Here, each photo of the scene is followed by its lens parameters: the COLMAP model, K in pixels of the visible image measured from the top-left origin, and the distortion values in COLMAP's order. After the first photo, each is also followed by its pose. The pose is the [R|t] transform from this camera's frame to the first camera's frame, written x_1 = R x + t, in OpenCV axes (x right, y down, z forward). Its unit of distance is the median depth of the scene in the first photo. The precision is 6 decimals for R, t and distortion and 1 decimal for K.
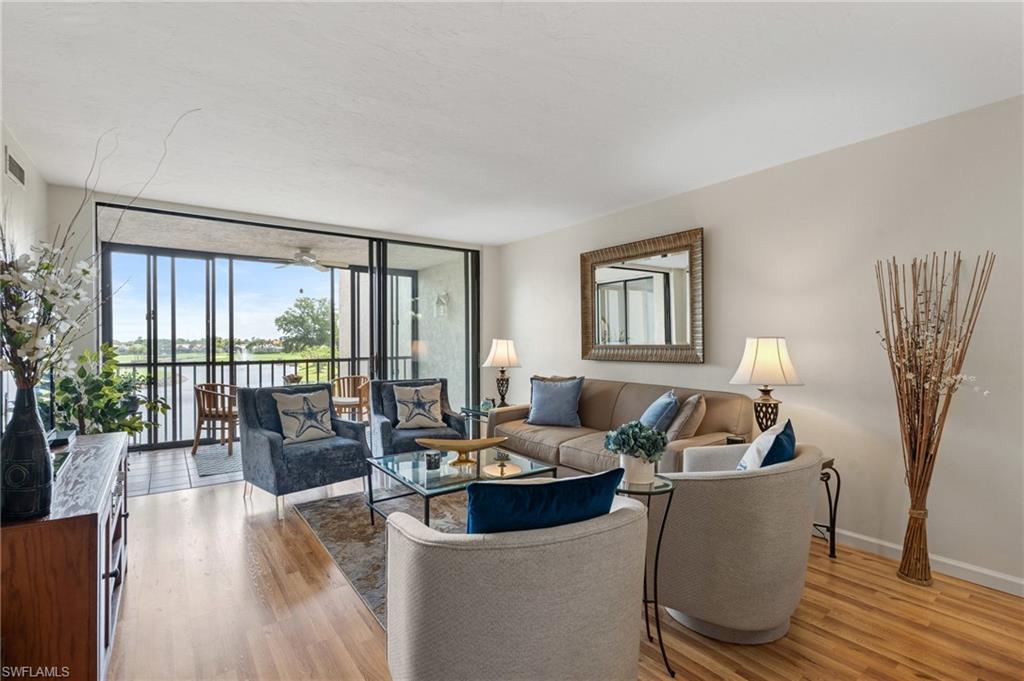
lens RADIAL K [[460.7, 0, 505.6], [0, 460.7, 343.1], [0, 0, 1]] dist [-0.006758, 0.000780]
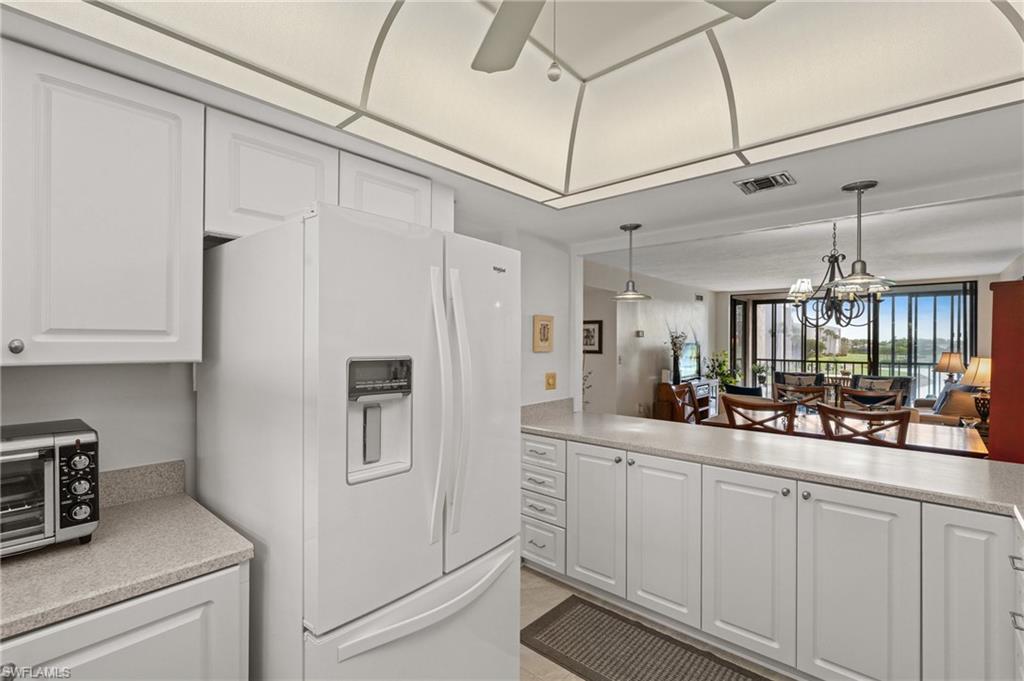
lens RADIAL K [[460.7, 0, 504.4], [0, 460.7, 337.1], [0, 0, 1]] dist [-0.006758, 0.000780]
pose [[0.190138, -0.004844, -0.981745, 0.909064], [-0.007636, 0.999950, -0.006412, -0.029173], [0.981728, 0.008716, 0.190091, -0.481831]]
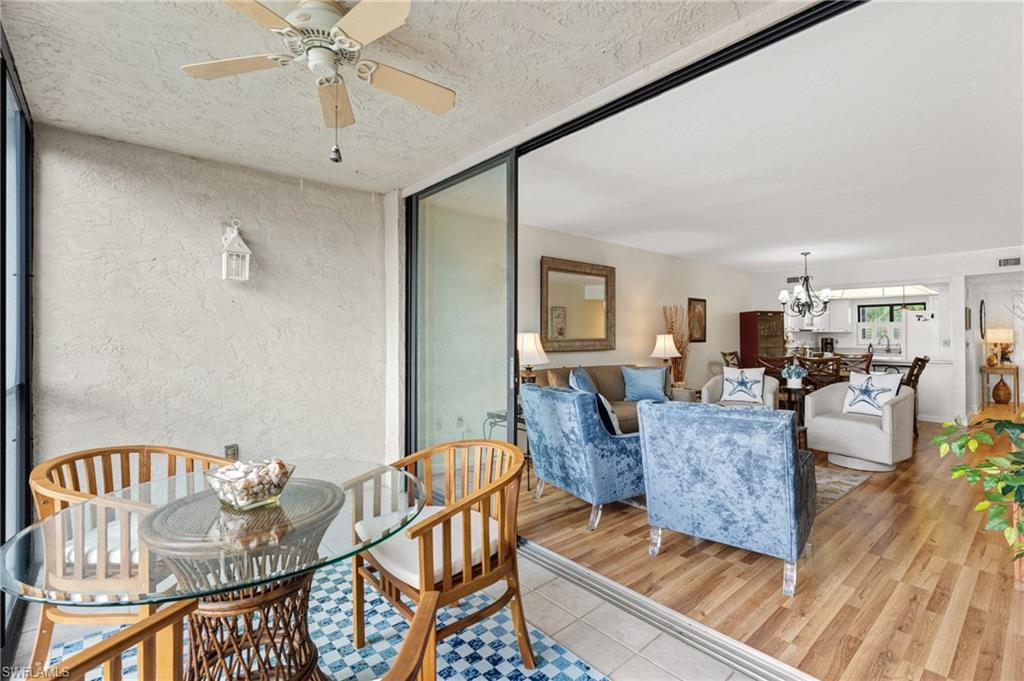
lens RADIAL K [[460.7, 0, 518.3], [0, 460.7, 331.4], [0, 0, 1]] dist [-0.006758, 0.000780]
pose [[-0.072569, 0.016184, 0.997232, -0.741800], [0.002494, 0.999868, -0.016046, 0.002612], [-0.997360, 0.001323, -0.072600, 0.910923]]
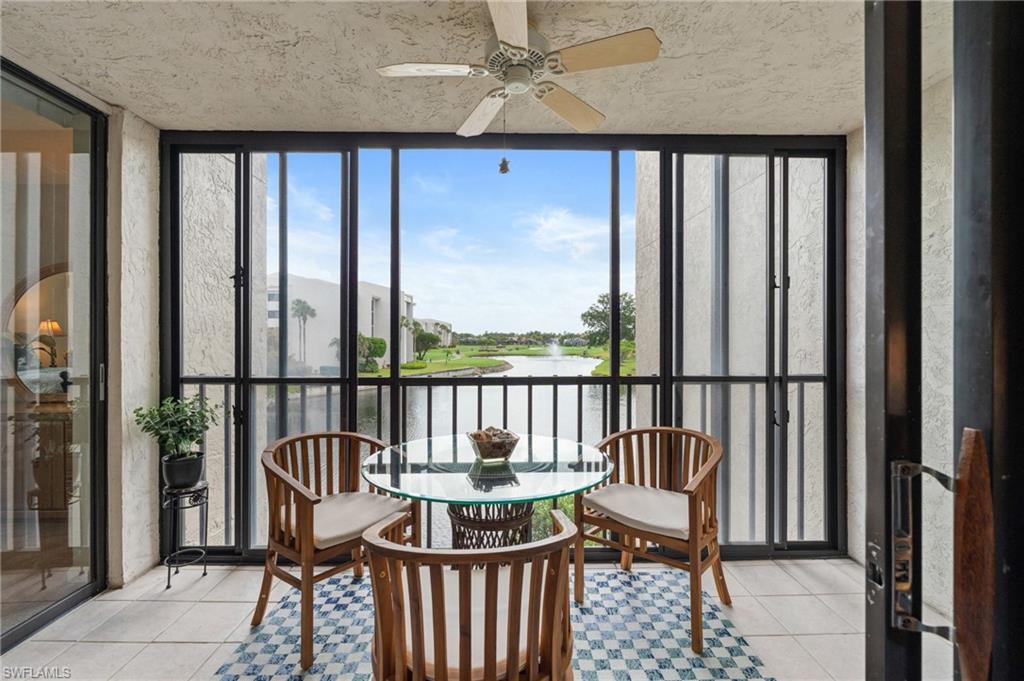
lens RADIAL K [[460.7, 0, 510.9], [0, 460.7, 336.5], [0, 0, 1]] dist [-0.006758, 0.000780]
pose [[0.814353, 0.002824, -0.580363, -0.264759], [-0.003547, 0.999994, -0.000111, -0.001663], [0.580359, 0.002149, 0.814358, 0.761077]]
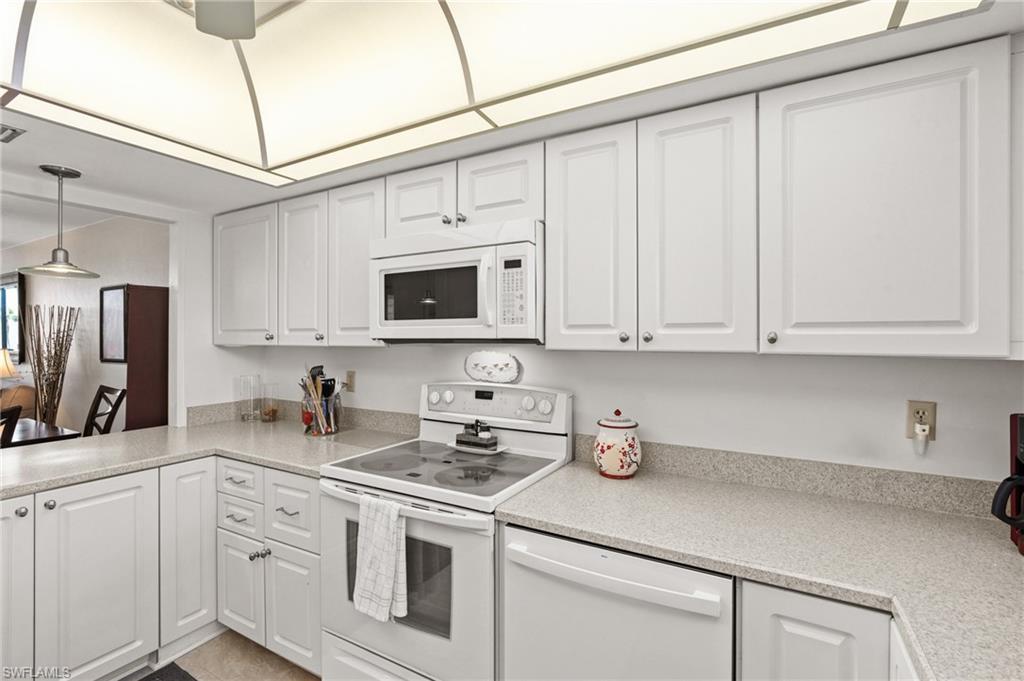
lens RADIAL K [[460.7, 0, 519.8], [0, 460.7, 338.0], [0, 0, 1]] dist [-0.006758, 0.000780]
pose [[0.910481, 0.008153, 0.413472, 0.786249], [-0.007467, 0.999967, -0.003276, -0.027866], [-0.413484, -0.000105, 0.910511, -0.592305]]
